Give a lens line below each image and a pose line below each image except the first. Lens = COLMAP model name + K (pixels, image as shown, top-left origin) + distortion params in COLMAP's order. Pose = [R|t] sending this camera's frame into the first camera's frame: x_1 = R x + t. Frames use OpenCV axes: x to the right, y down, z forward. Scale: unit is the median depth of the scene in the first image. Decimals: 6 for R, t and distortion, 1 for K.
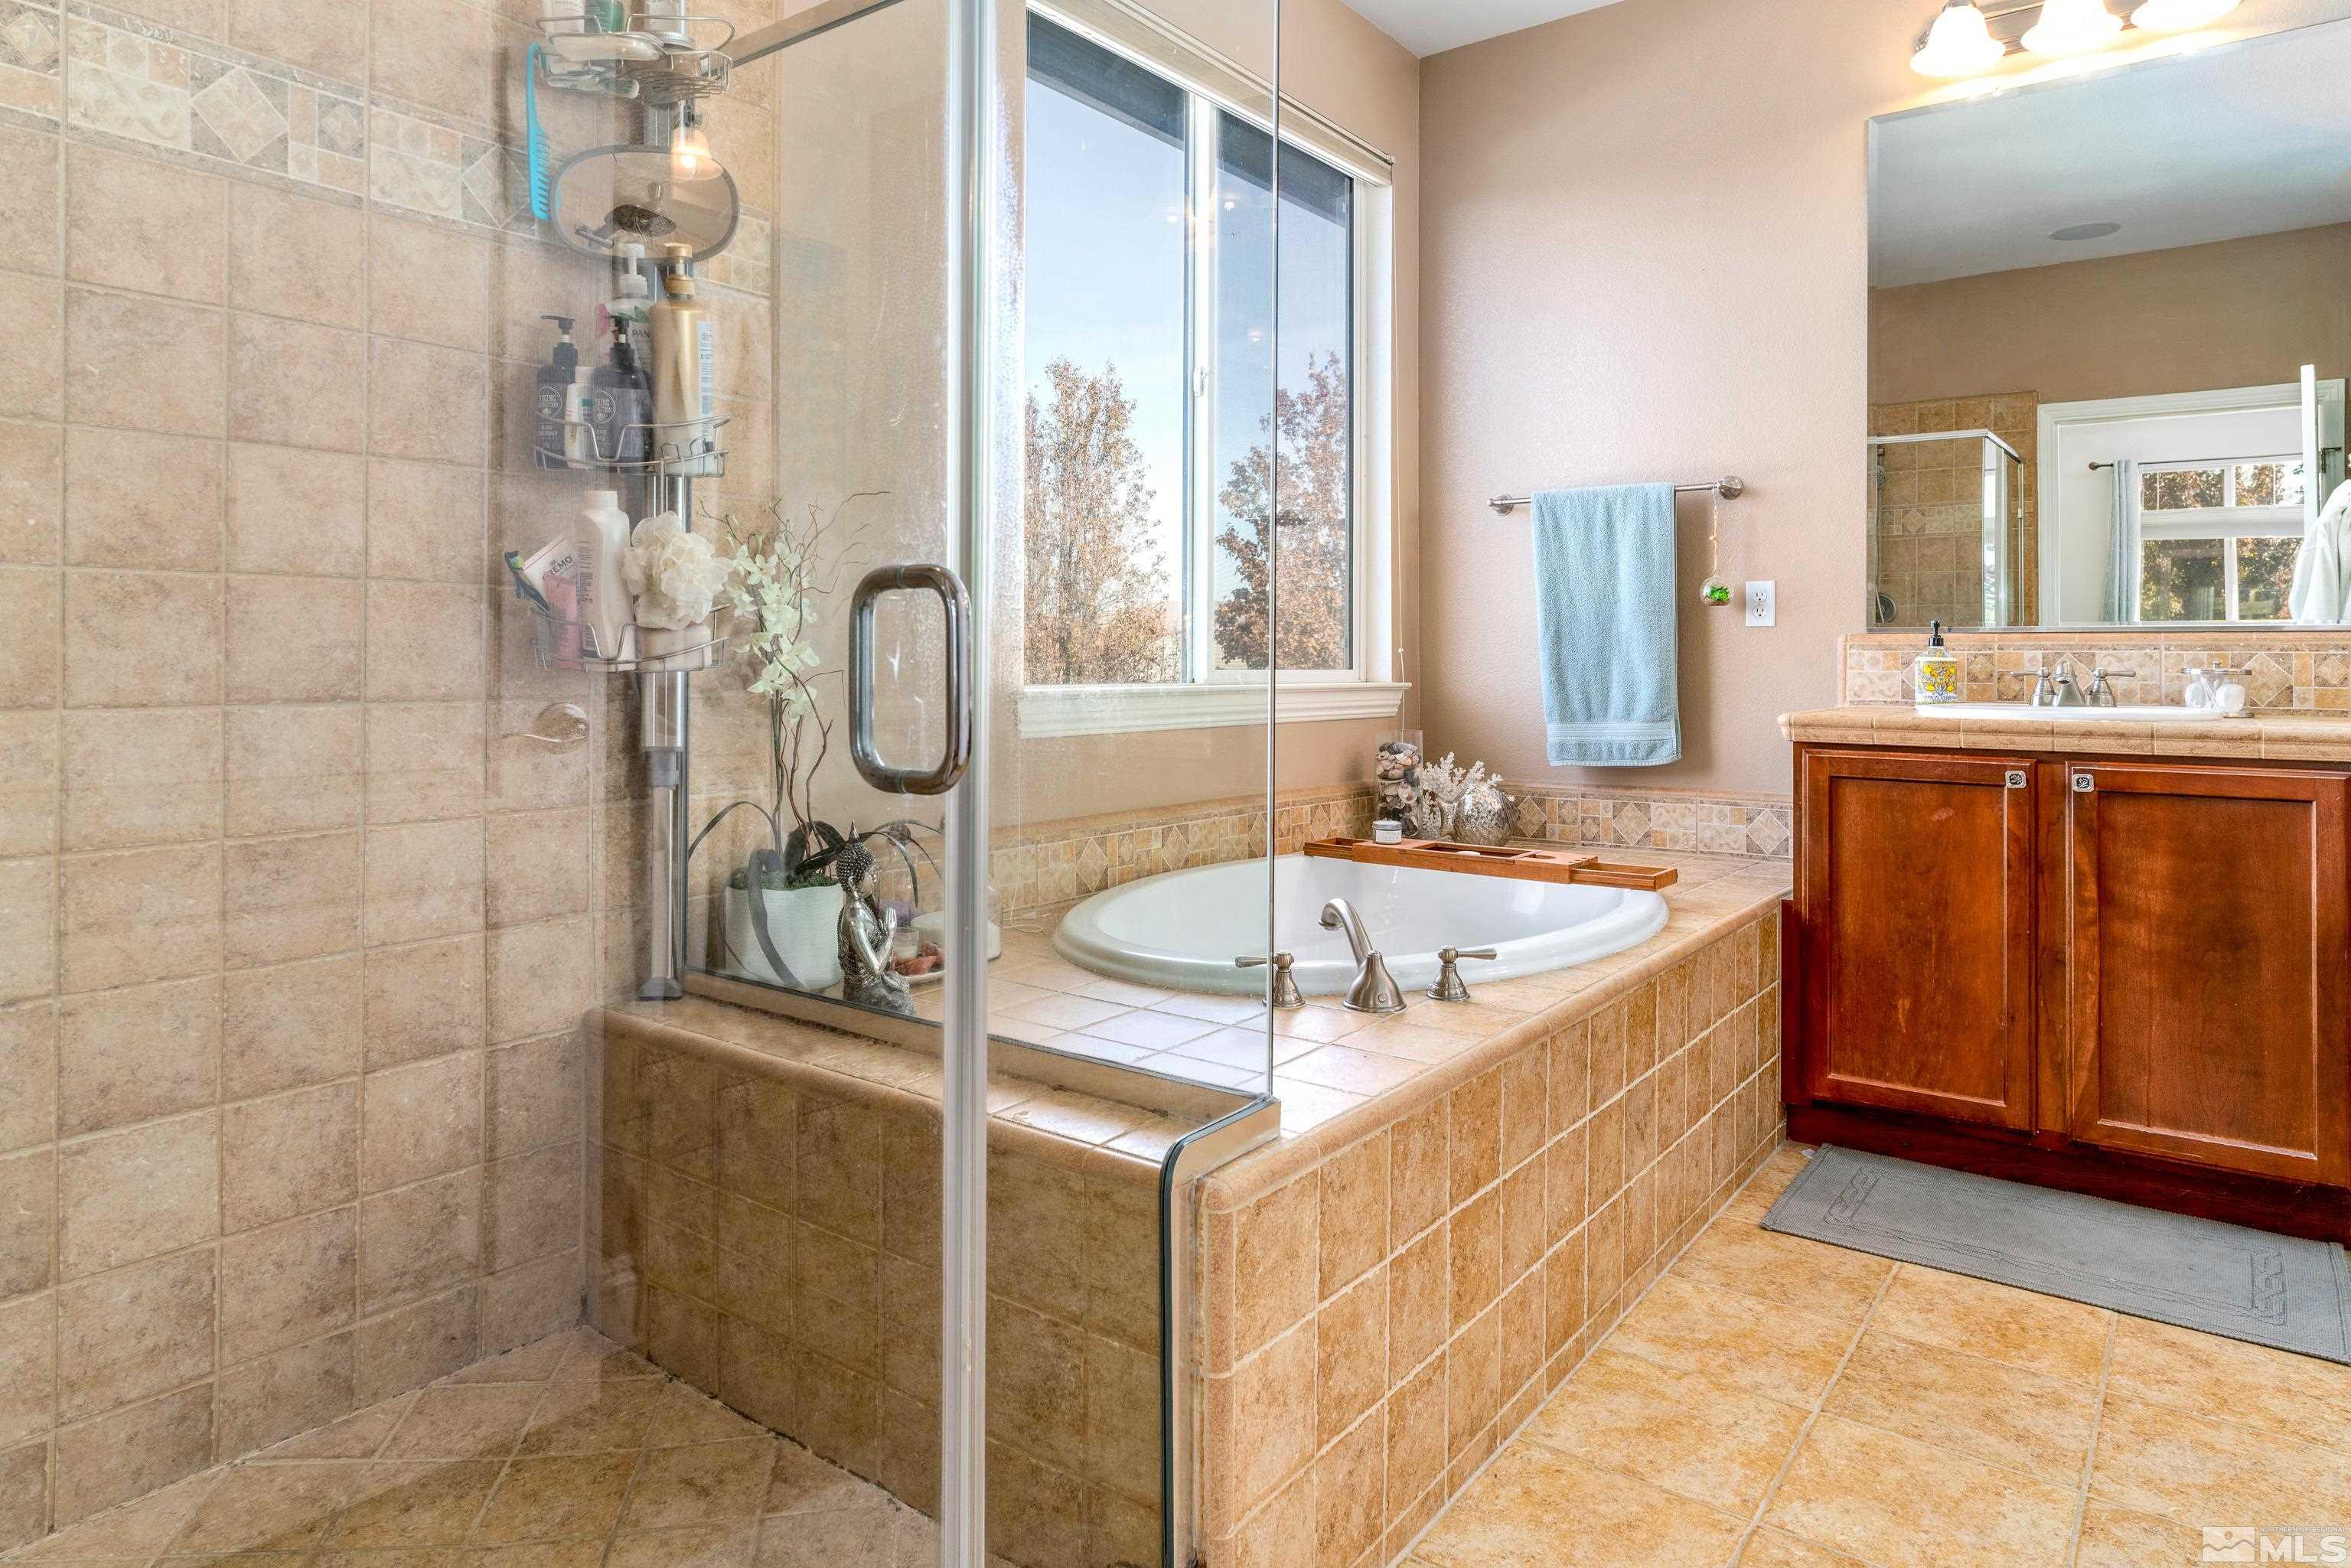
lens RADIAL K [[1433.0, 0, 1173.2], [0, 1433.0, 654.2], [0, 0, 1]] dist [-0.000564, 0.000477]
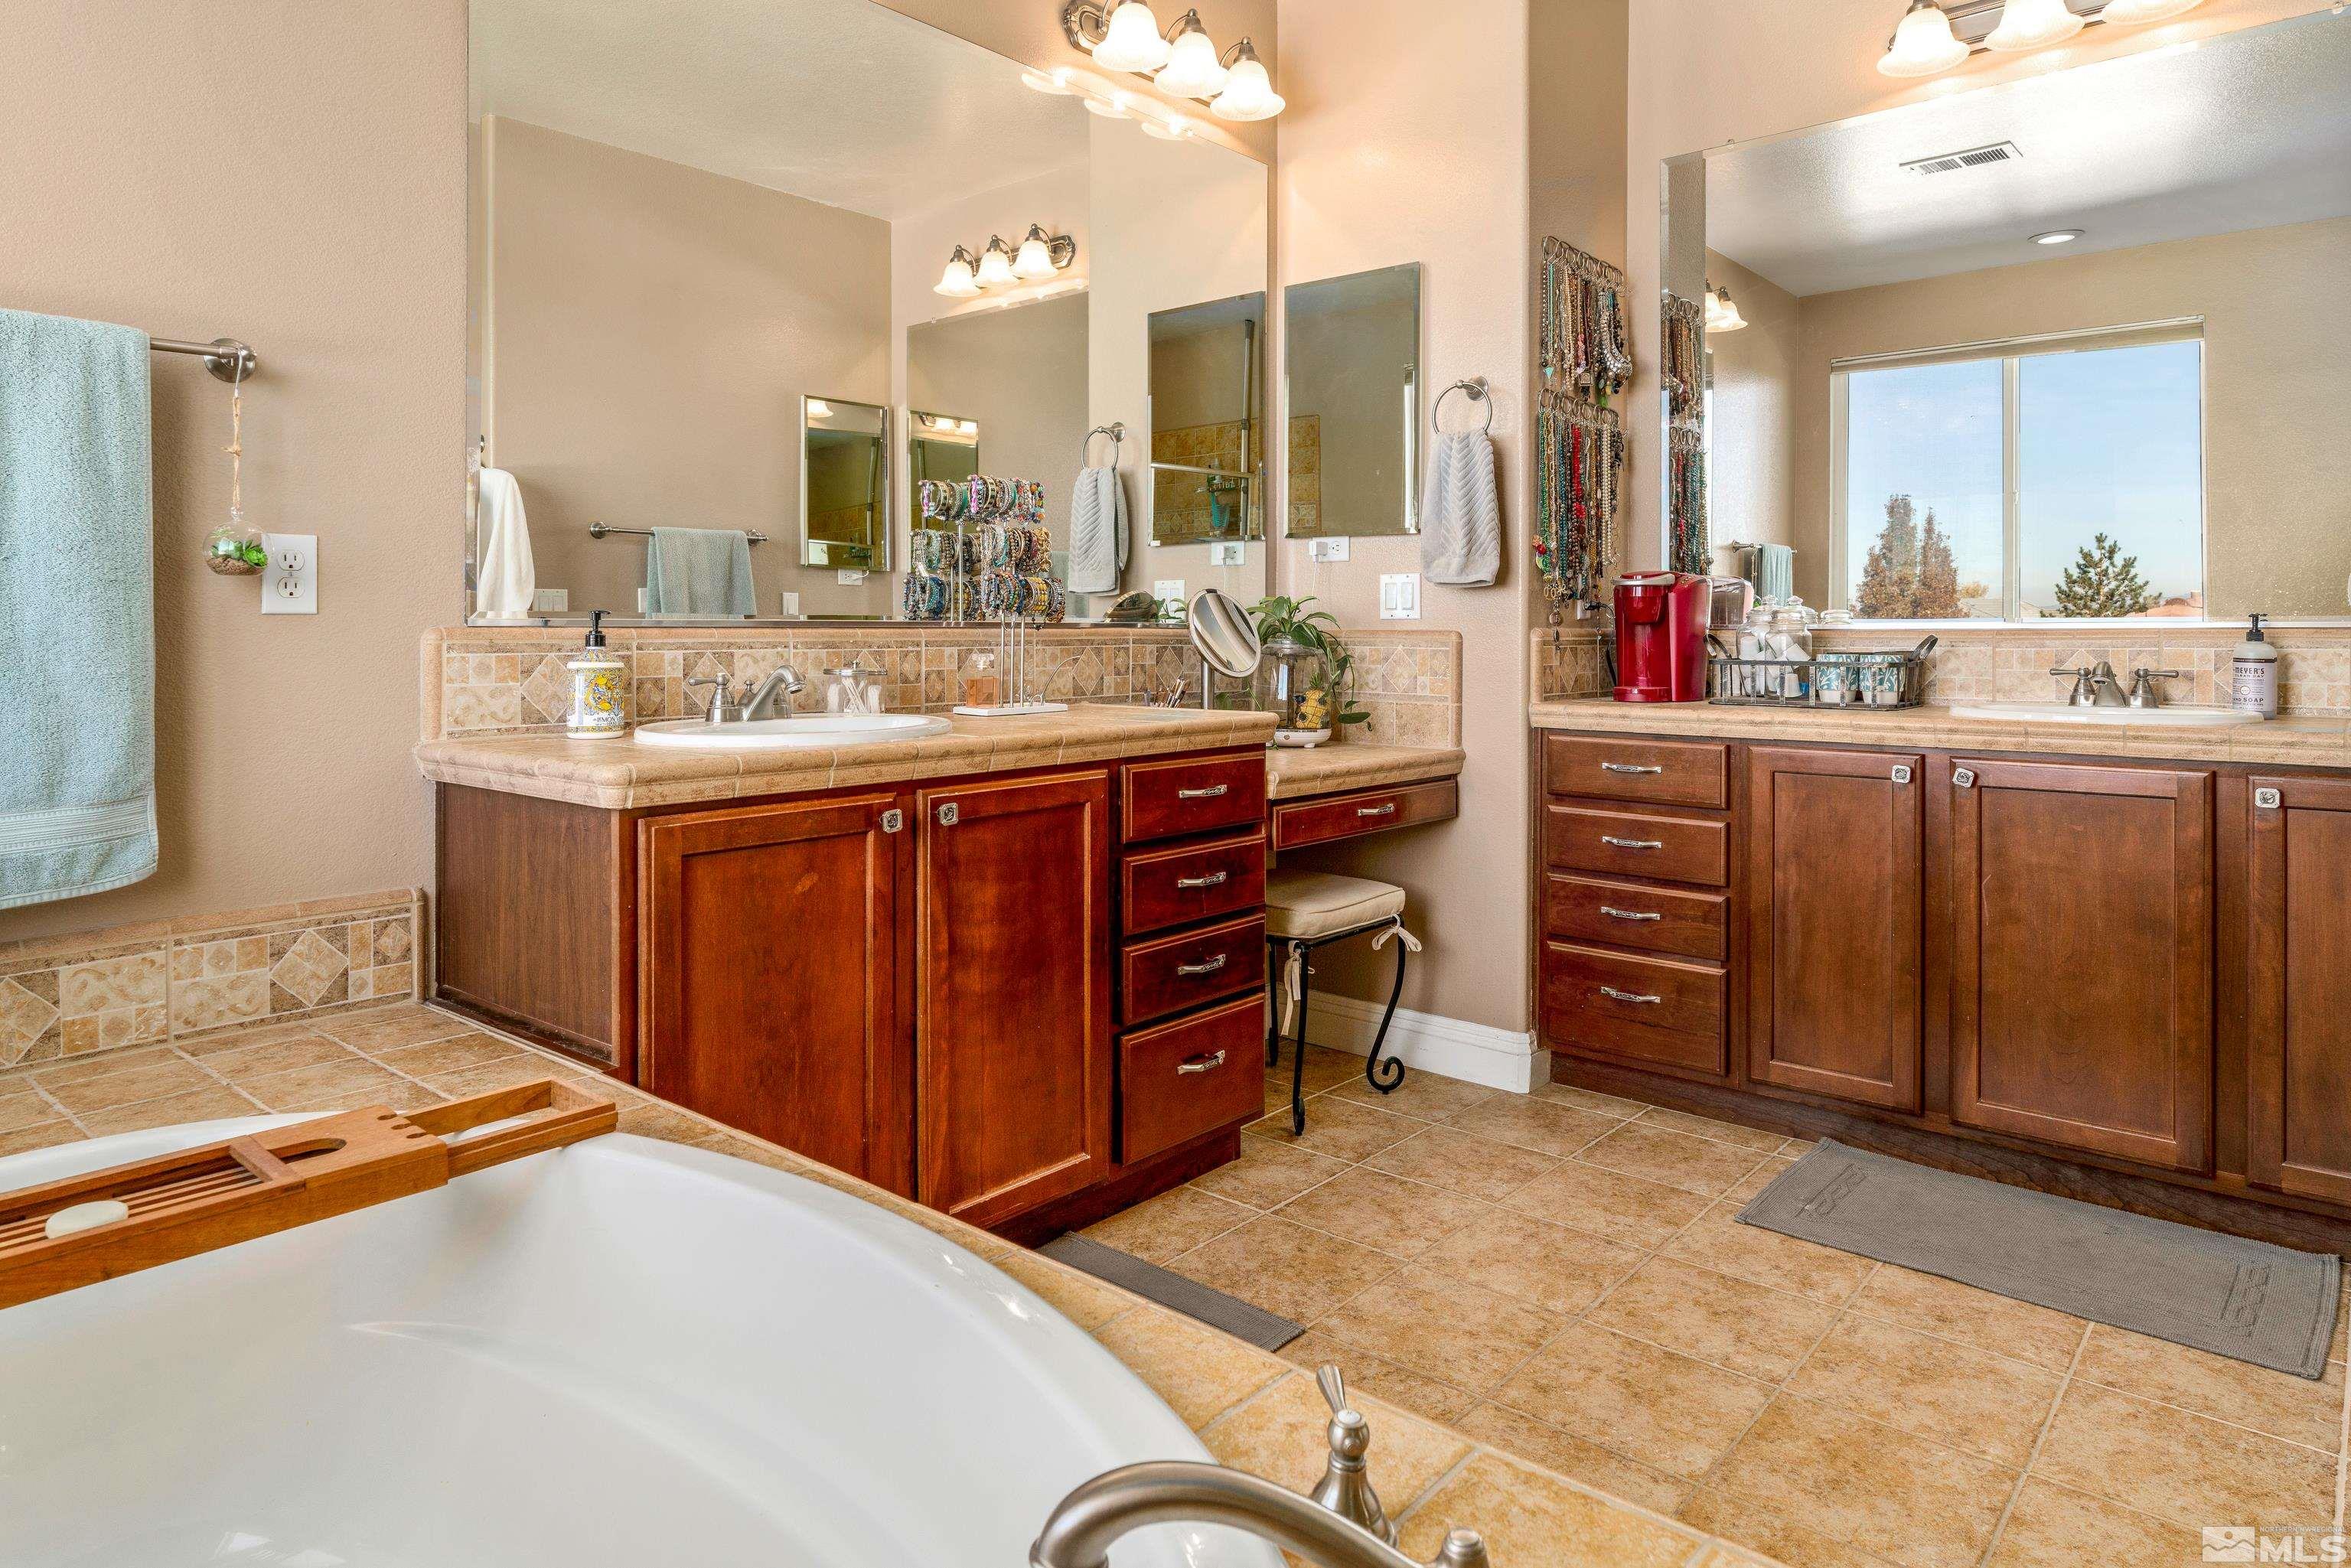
lens RADIAL K [[1433.0, 0, 1177.2], [0, 1433.0, 636.3], [0, 0, 1]] dist [-0.000564, 0.000477]
pose [[0.067214, -0.009482, 0.997694, -0.157417], [-0.000716, 0.999954, 0.009552, -0.018185], [-0.997738, -0.001356, 0.067204, 0.698467]]
